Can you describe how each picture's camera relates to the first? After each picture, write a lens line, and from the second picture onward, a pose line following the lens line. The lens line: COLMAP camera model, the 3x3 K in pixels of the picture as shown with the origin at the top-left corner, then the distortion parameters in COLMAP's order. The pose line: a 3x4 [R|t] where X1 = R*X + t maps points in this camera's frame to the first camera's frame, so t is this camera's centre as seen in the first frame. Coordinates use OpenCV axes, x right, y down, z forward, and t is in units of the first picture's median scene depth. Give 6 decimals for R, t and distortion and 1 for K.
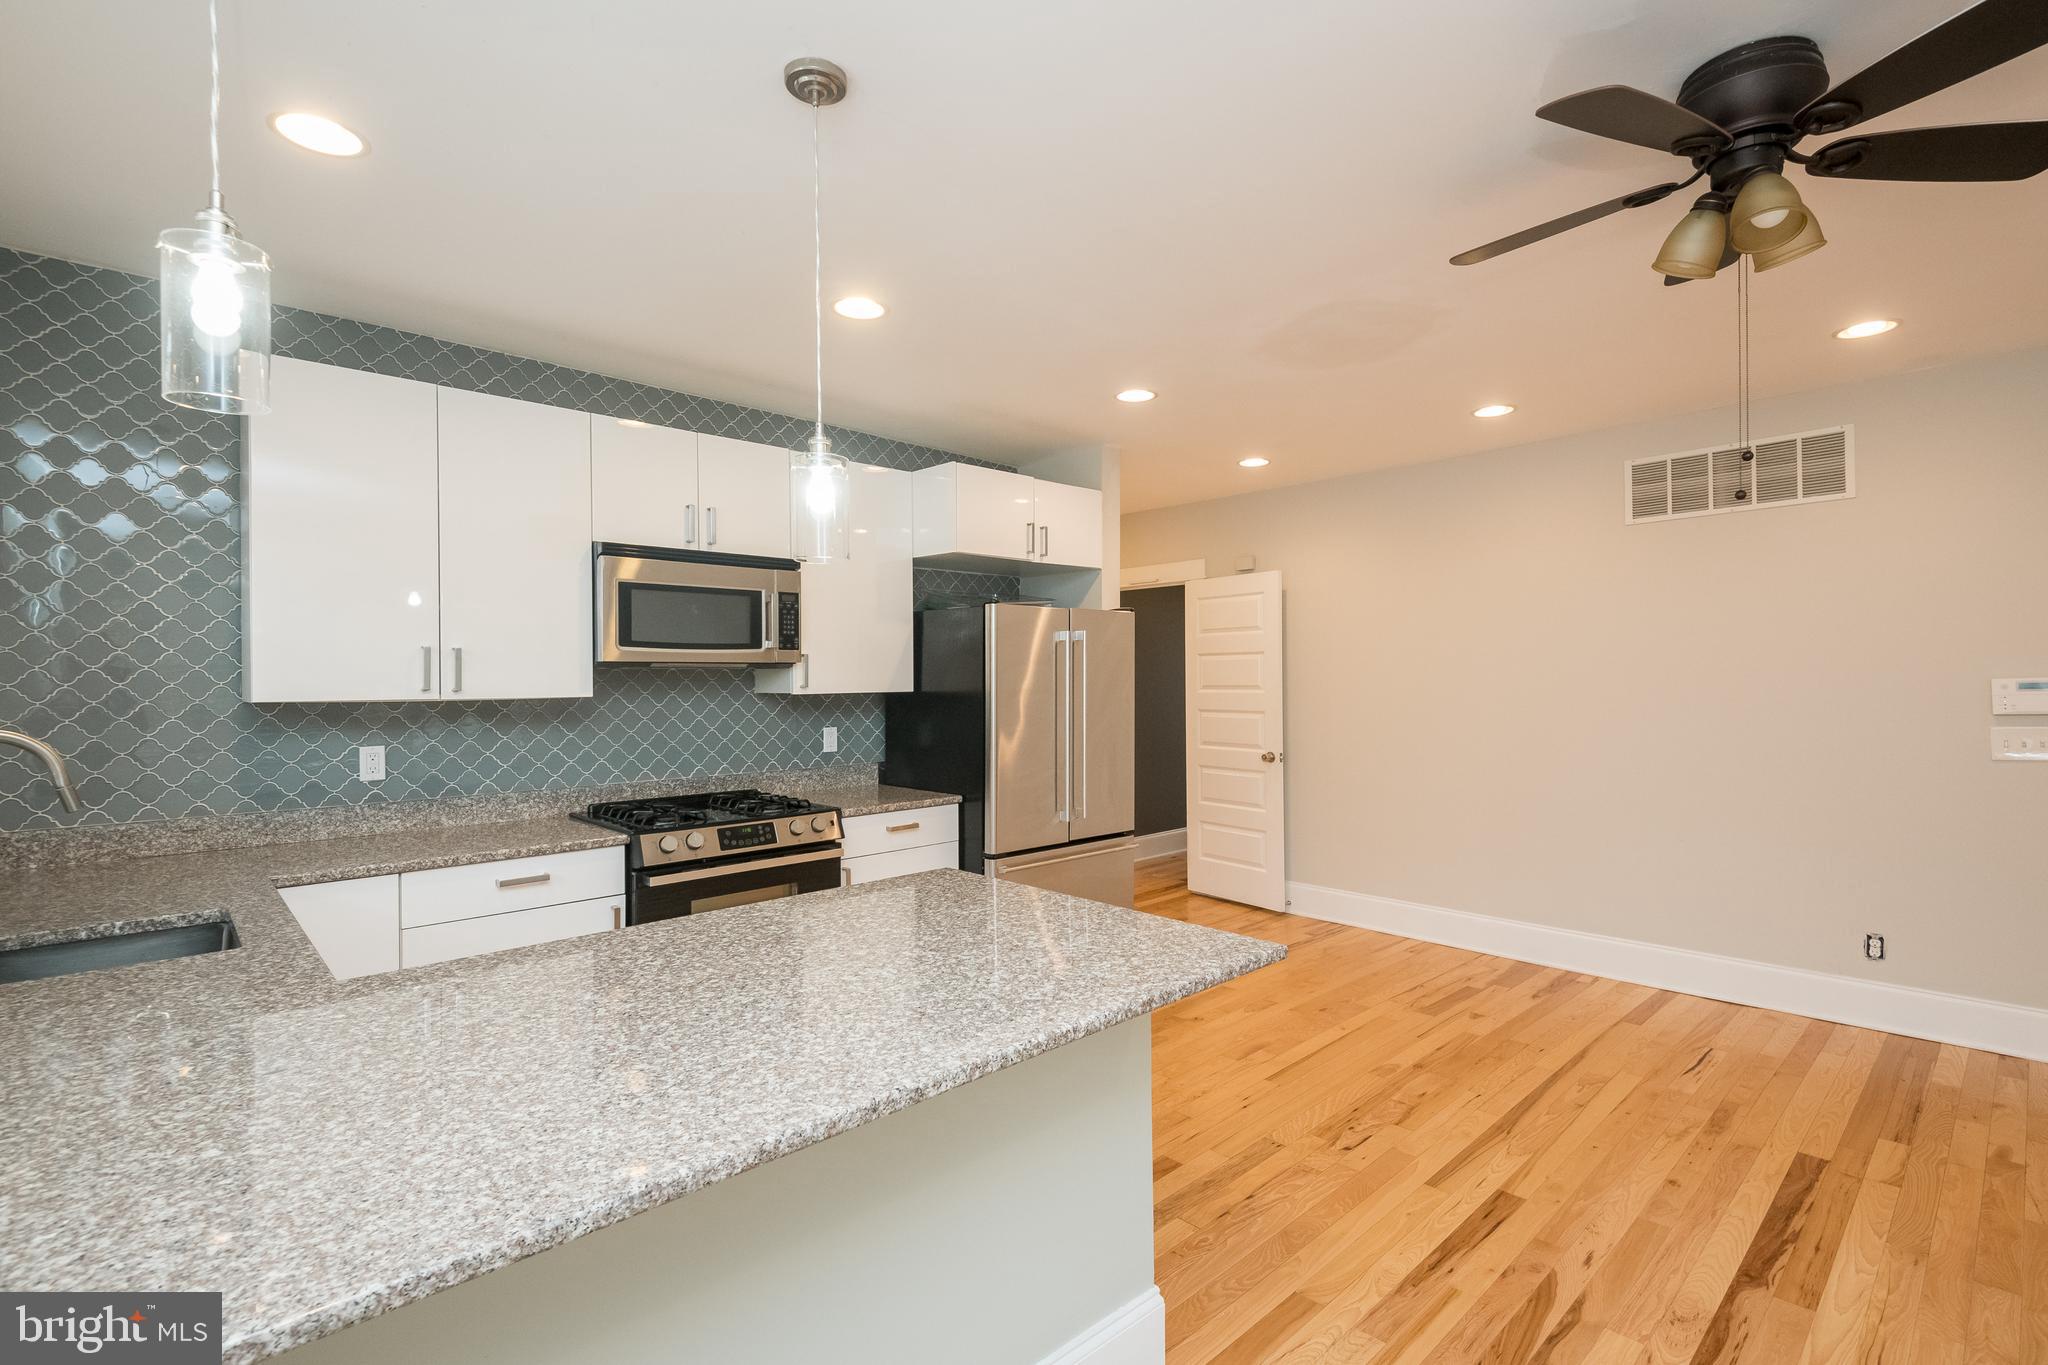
lens RADIAL K [[924.6, 0, 1030.8], [0, 924.6, 682.9], [0, 0, 1]] dist [0.030904, -0.013449]
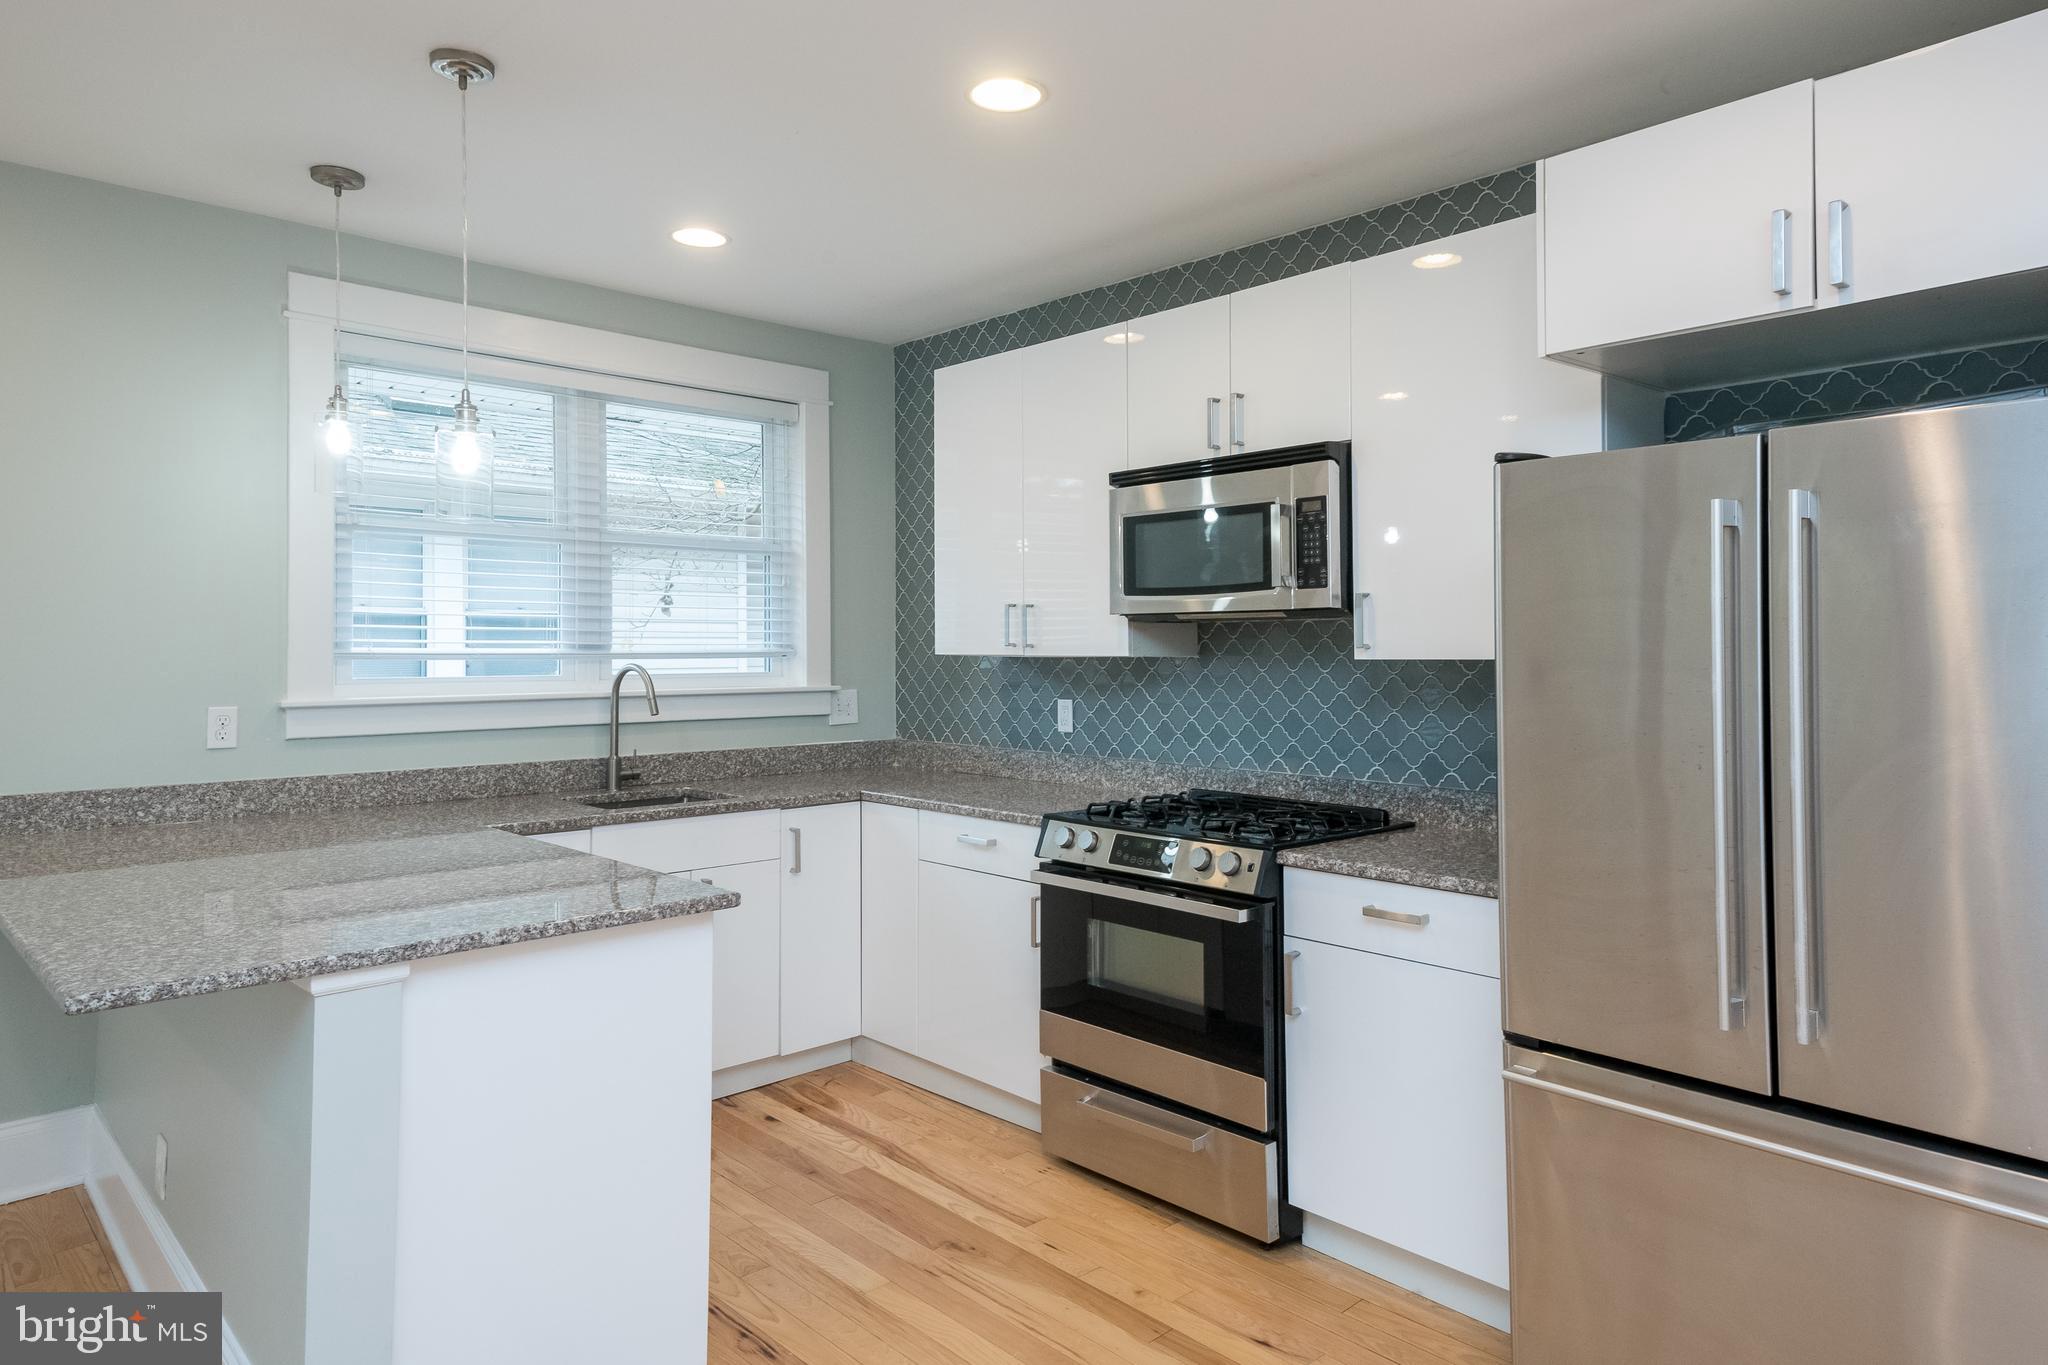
lens RADIAL K [[1275.4, 0, 1022.7], [0, 1275.4, 625.2], [0, 0, 1]] dist [0.061397, -0.002642]
pose [[-0.012285, -0.008062, -0.999892, 0.674370], [-0.000565, 0.999967, -0.008055, -0.003499], [0.999924, 0.000466, -0.012289, 0.902244]]
